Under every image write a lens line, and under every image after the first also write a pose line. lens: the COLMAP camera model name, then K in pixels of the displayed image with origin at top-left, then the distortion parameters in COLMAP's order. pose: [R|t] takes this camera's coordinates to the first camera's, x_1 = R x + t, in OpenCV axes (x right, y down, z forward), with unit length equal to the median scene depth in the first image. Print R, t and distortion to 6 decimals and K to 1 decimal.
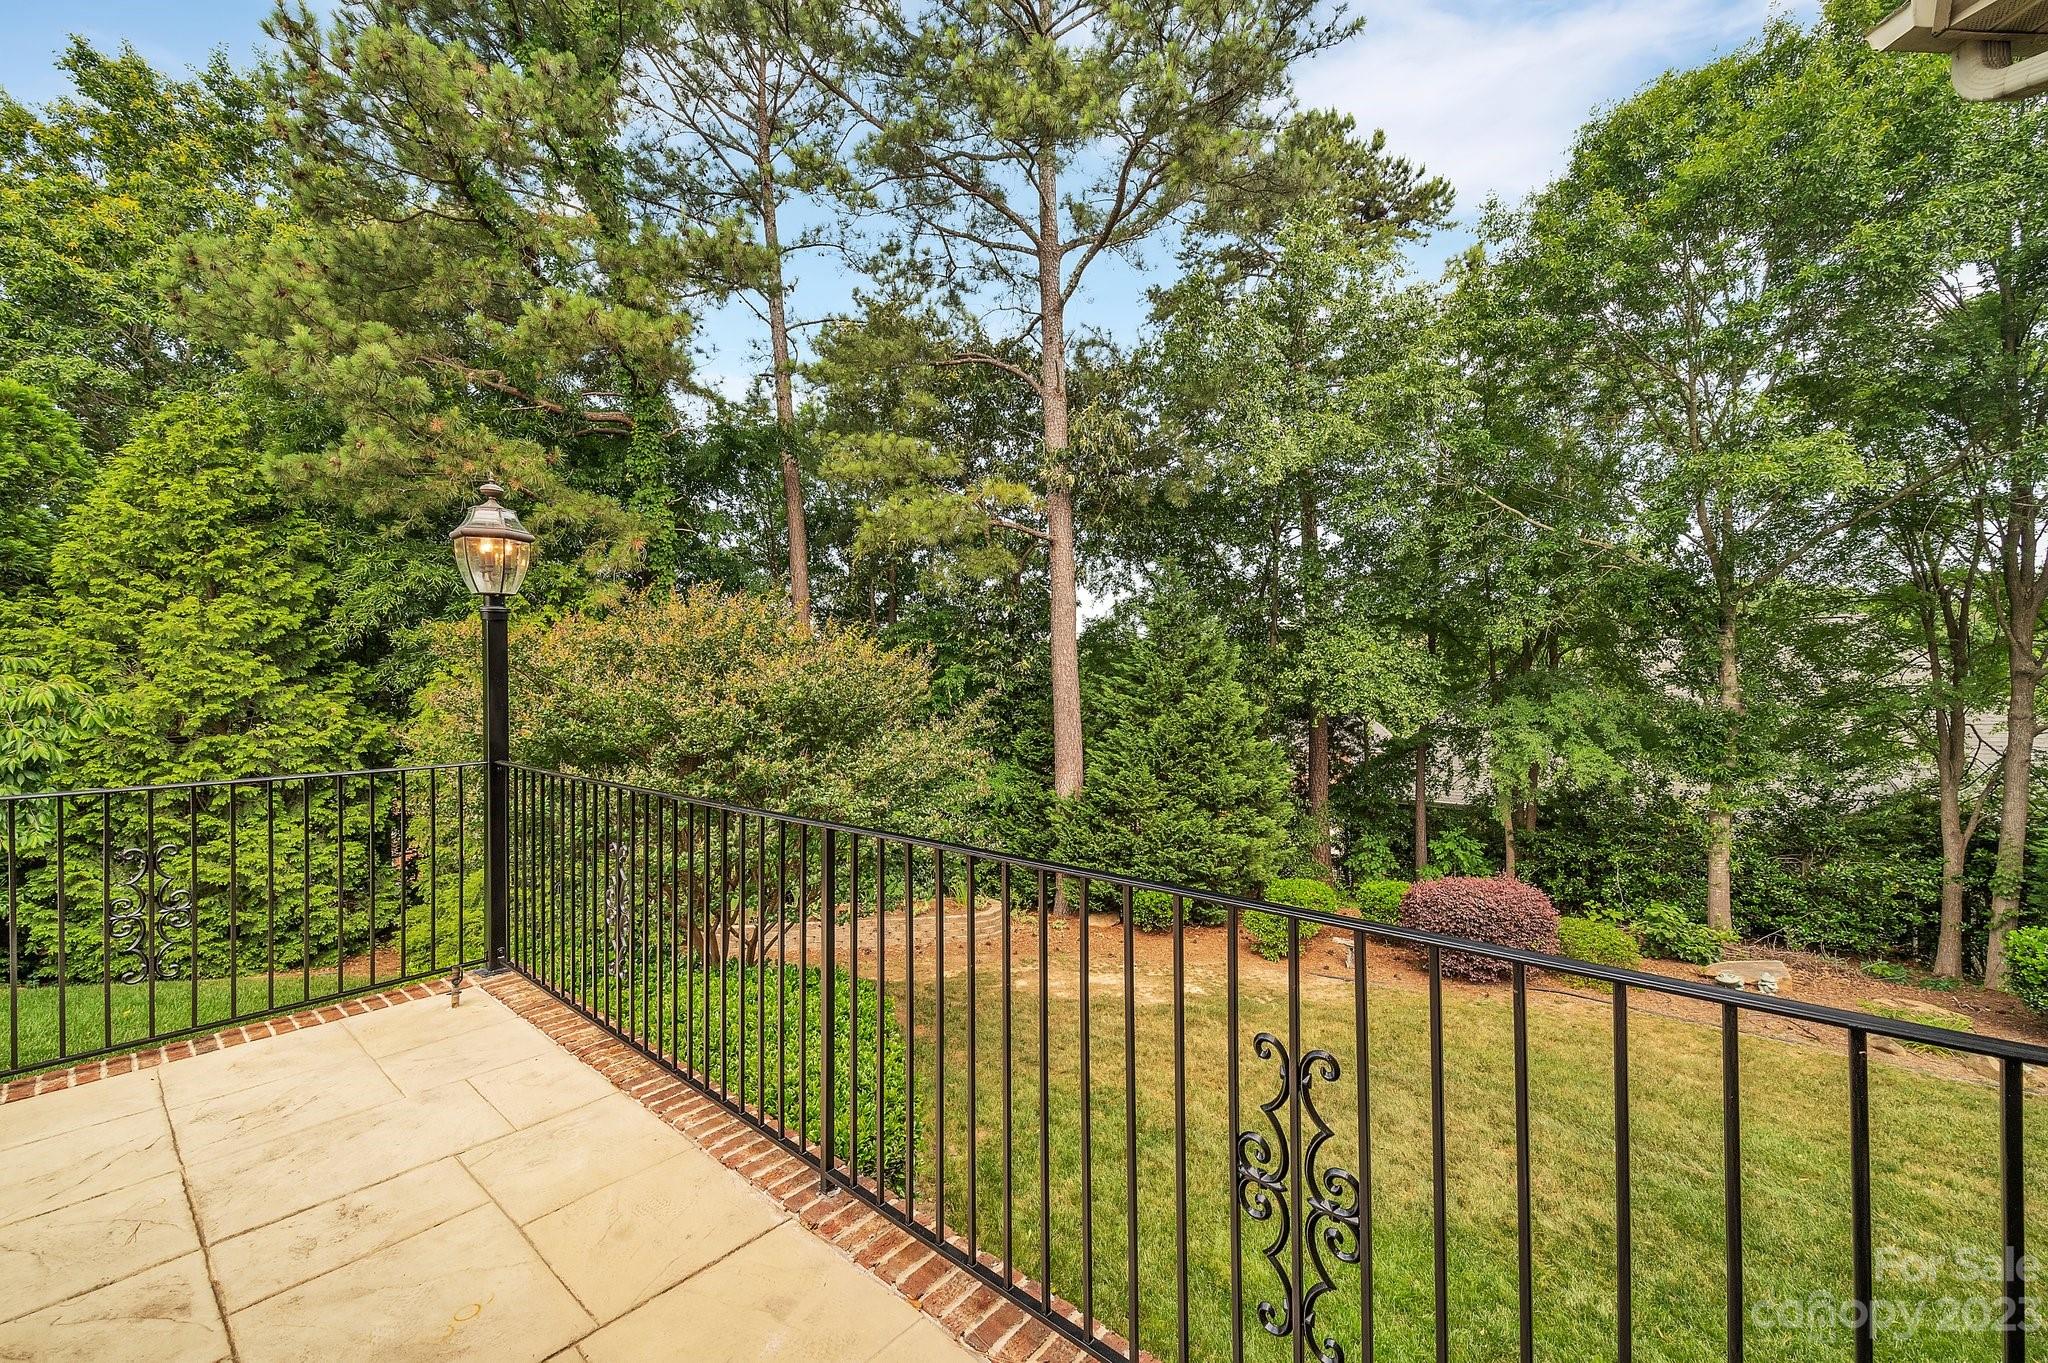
lens RADIAL K [[813.9, 0, 1018.5], [0, 813.9, 679.8], [0, 0, 1]] dist [0.032813, -0.000449]
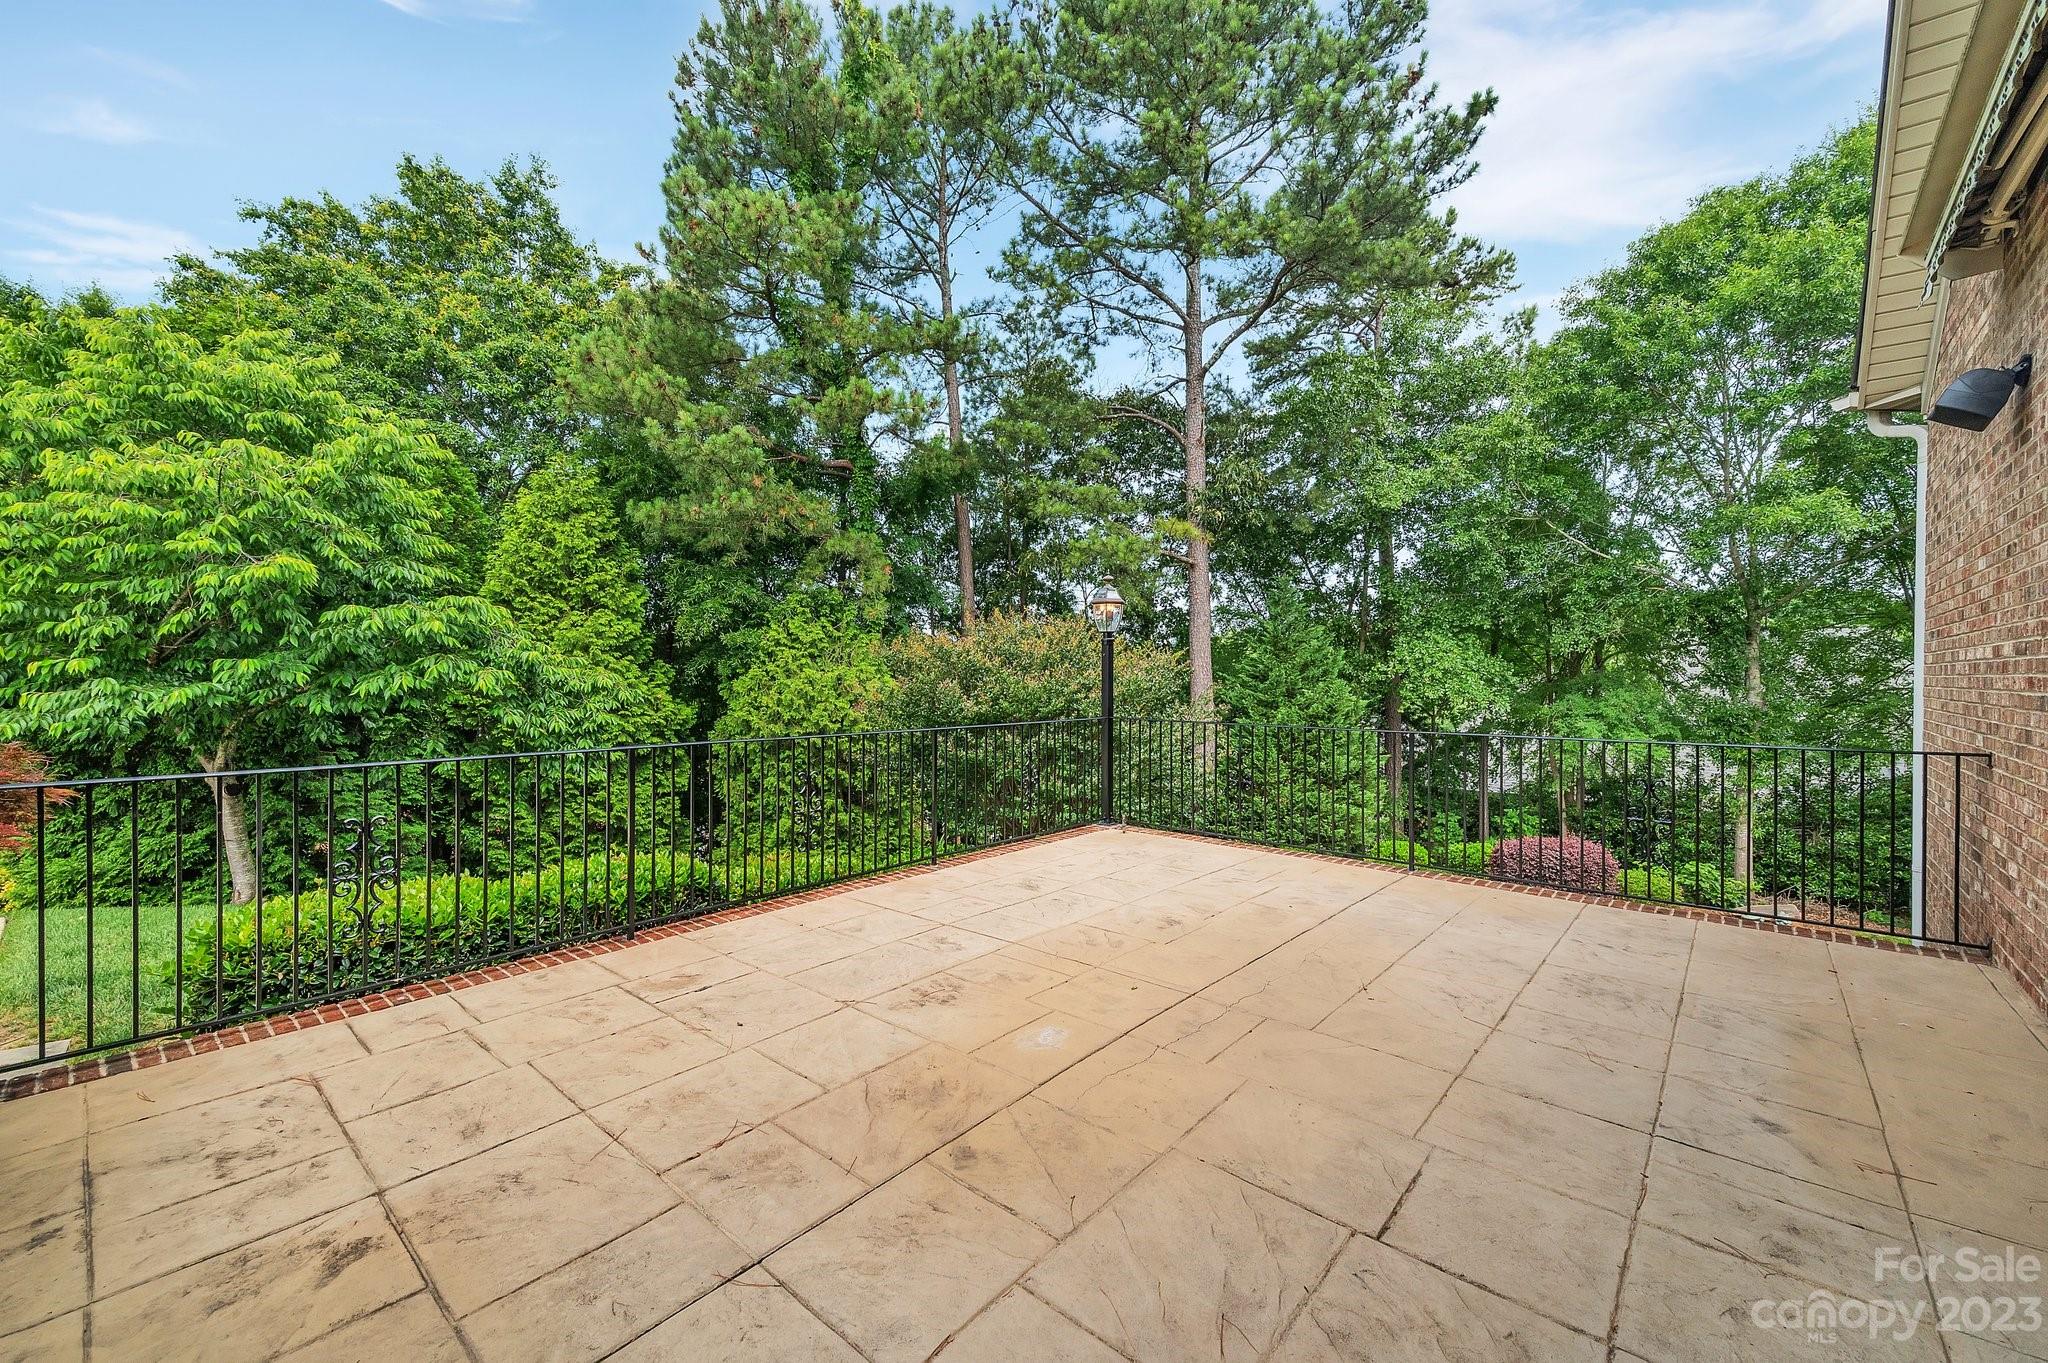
lens RADIAL K [[807.6, 0, 1035.3], [0, 807.6, 678.1], [0, 0, 1]] dist [0.033233, 0.000343]
pose [[0.999976, 0.006551, -0.002378, -0.190868], [-0.006546, 0.999976, 0.002092, -0.000928], [0.002391, -0.002076, 0.999995, -0.209009]]
